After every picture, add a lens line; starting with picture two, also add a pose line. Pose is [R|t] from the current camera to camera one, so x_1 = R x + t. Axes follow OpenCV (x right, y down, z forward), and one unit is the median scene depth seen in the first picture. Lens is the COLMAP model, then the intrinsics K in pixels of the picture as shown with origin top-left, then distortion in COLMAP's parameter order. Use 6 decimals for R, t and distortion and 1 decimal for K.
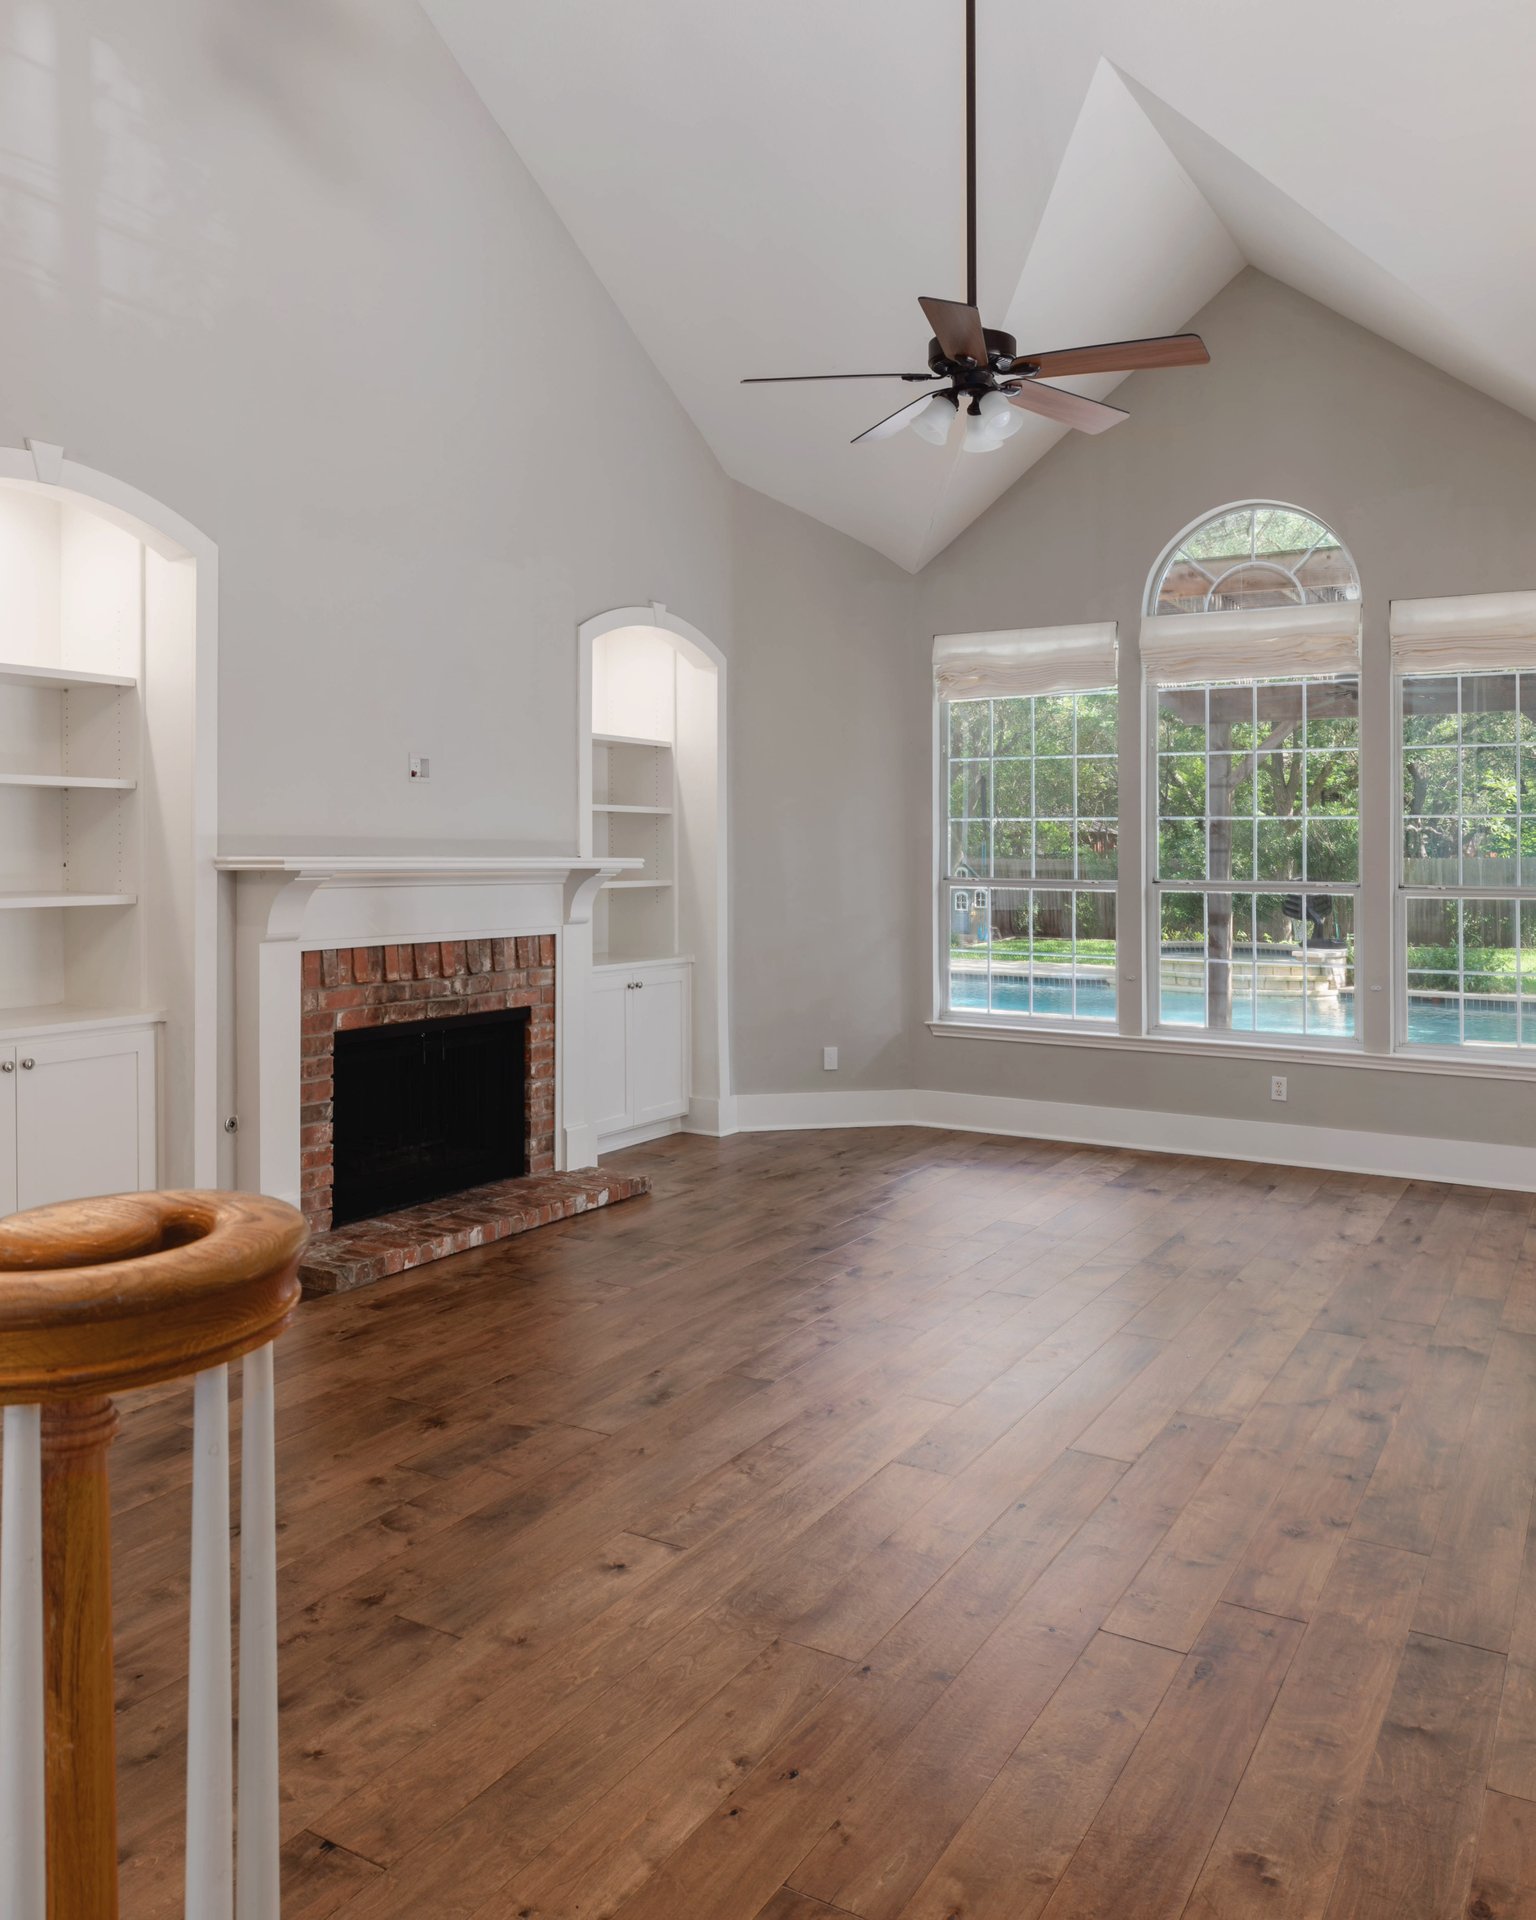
lens RADIAL K [[1503.8, 0, 765.9], [0, 1503.8, 862.7], [0, 0, 1]] dist [-0.002607, 0.018907]
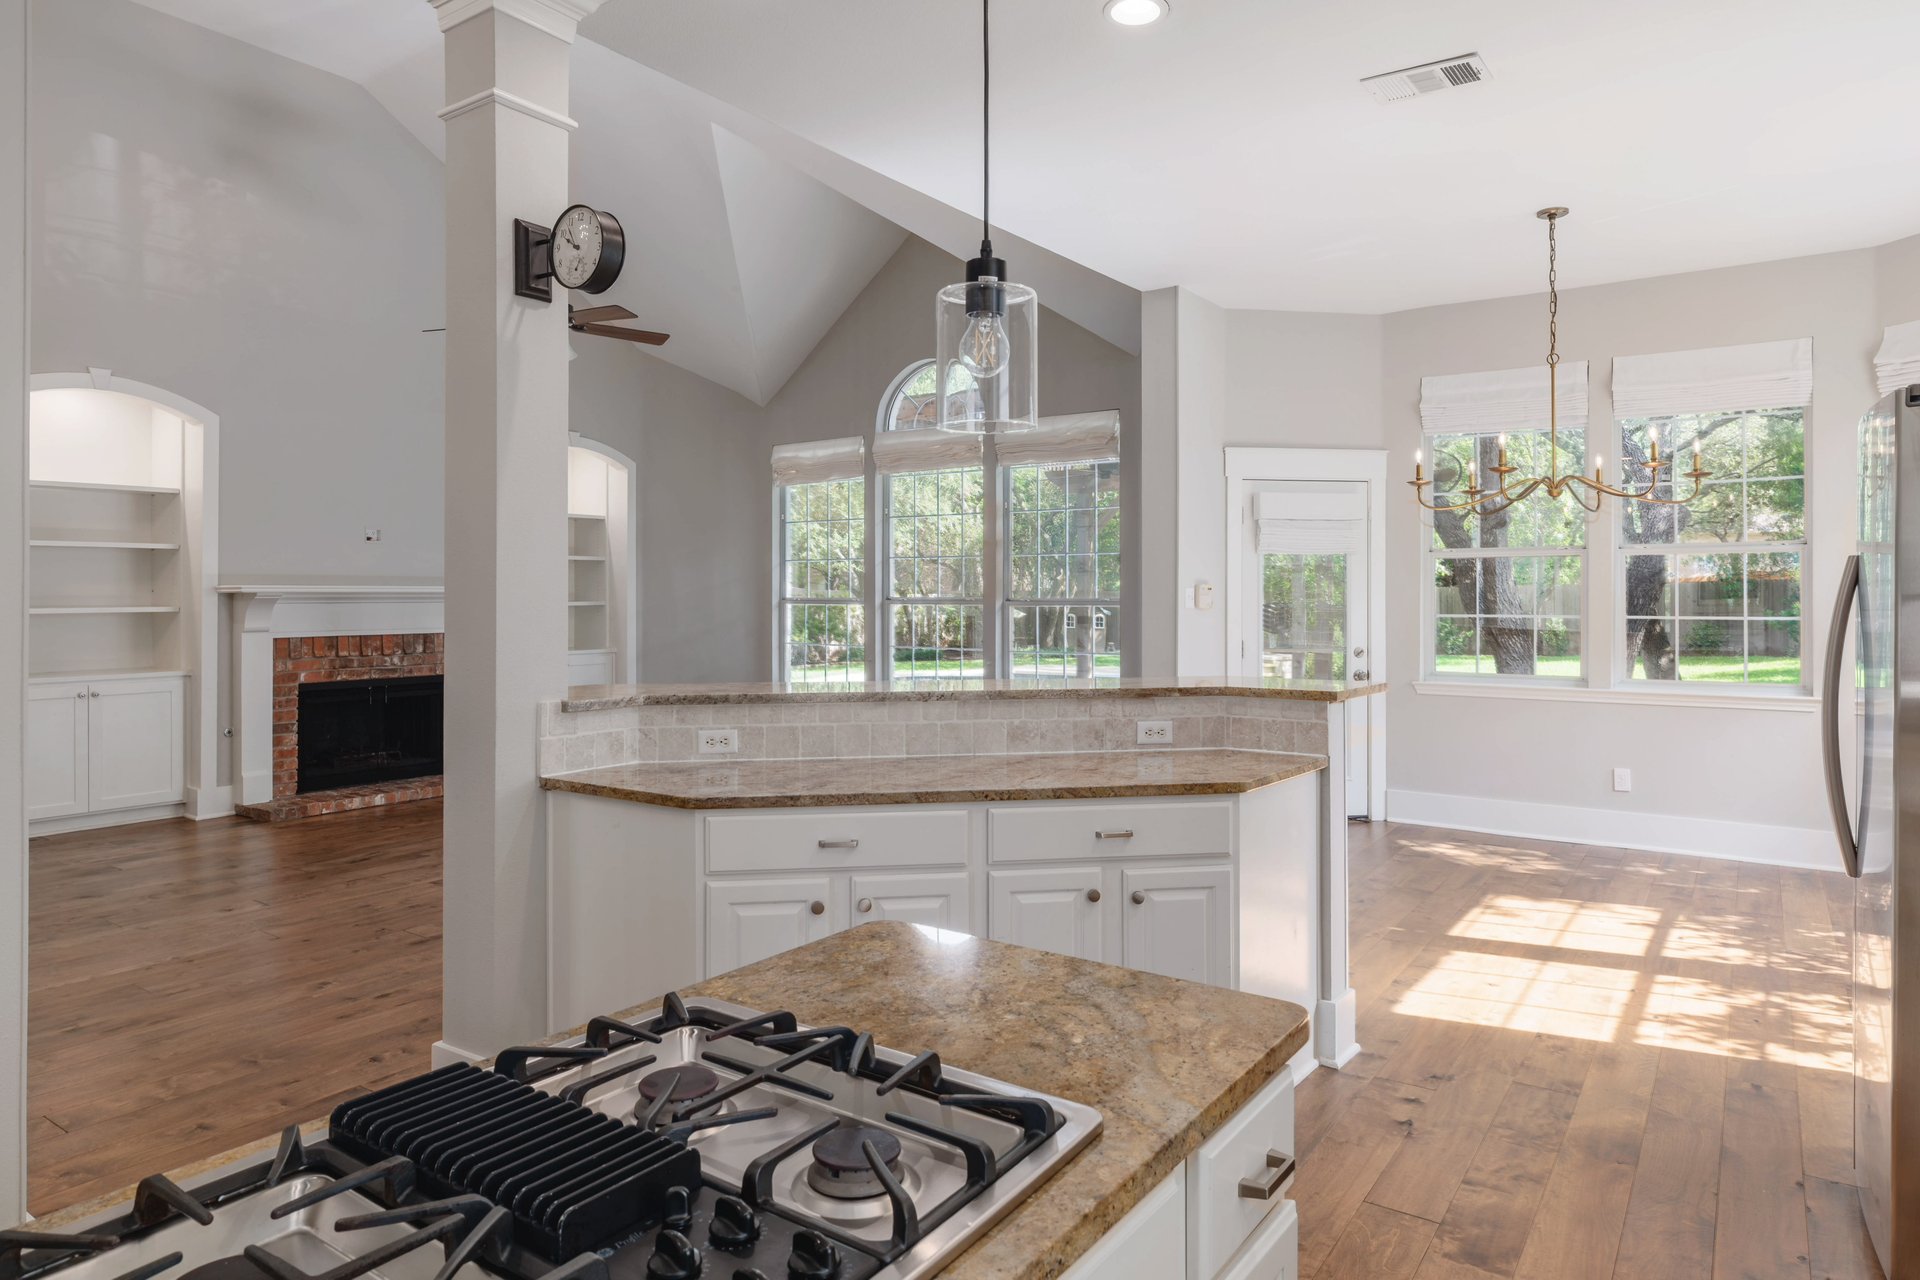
lens RADIAL K [[1182.6, 0, 964.2], [0, 1182.6, 589.4], [0, 0, 1]] dist [-0.006960, 0.002690]
pose [[0.996490, -0.011188, -0.082962, 0.656397], [0.010304, 0.999886, -0.011067, 0.025561], [0.083076, 0.010174, 0.996491, -0.354693]]
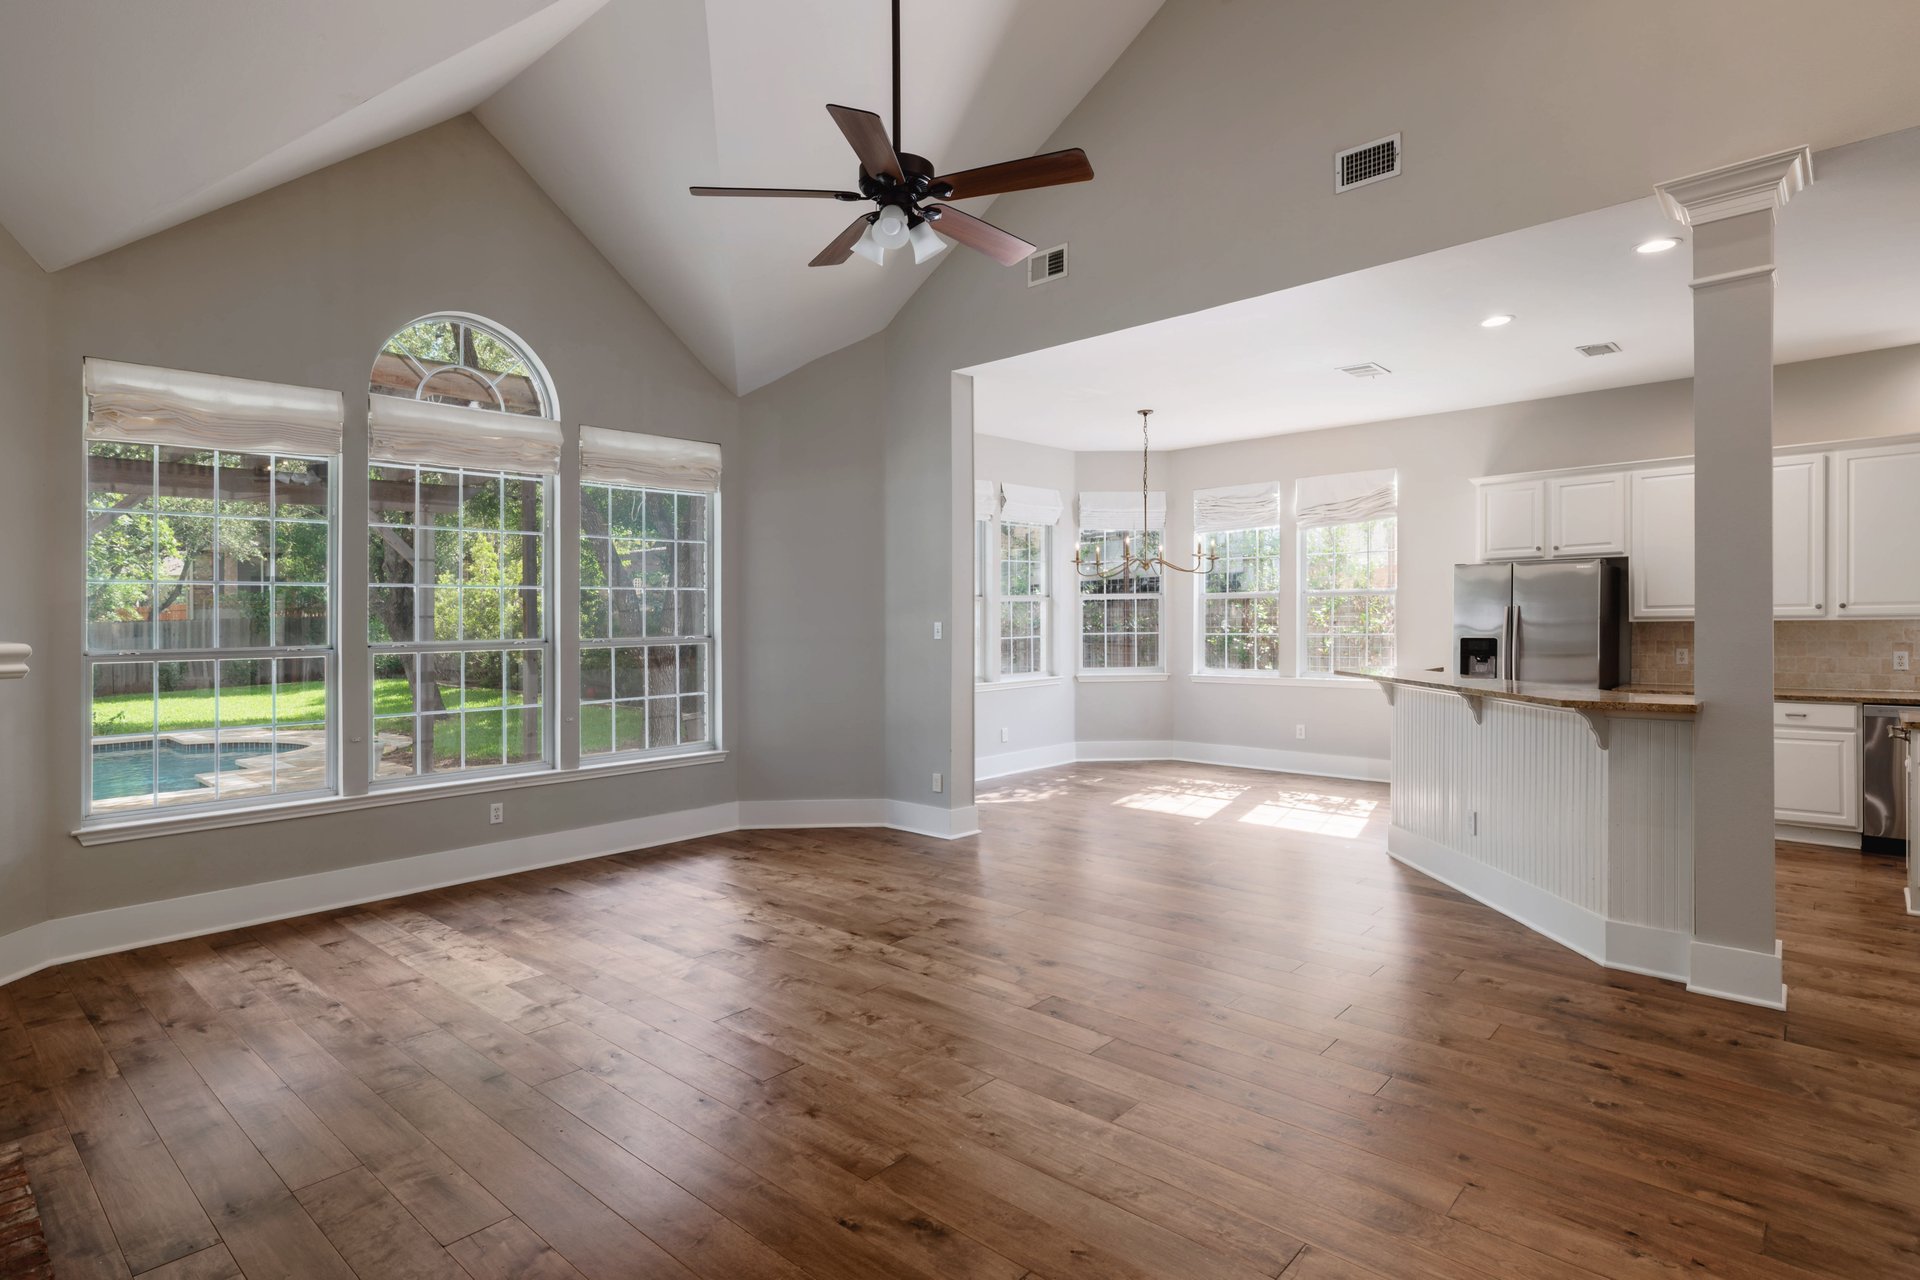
lens RADIAL K [[988.6, 0, 952.7], [0, 988.6, 624.5], [0, 0, 1]] dist [0.001272, 0.001680]
pose [[0.215160, -0.019480, 0.976384, -0.498616], [0.018843, 0.999698, 0.015792, -0.008448], [-0.976397, 0.015000, 0.215462, 0.672639]]
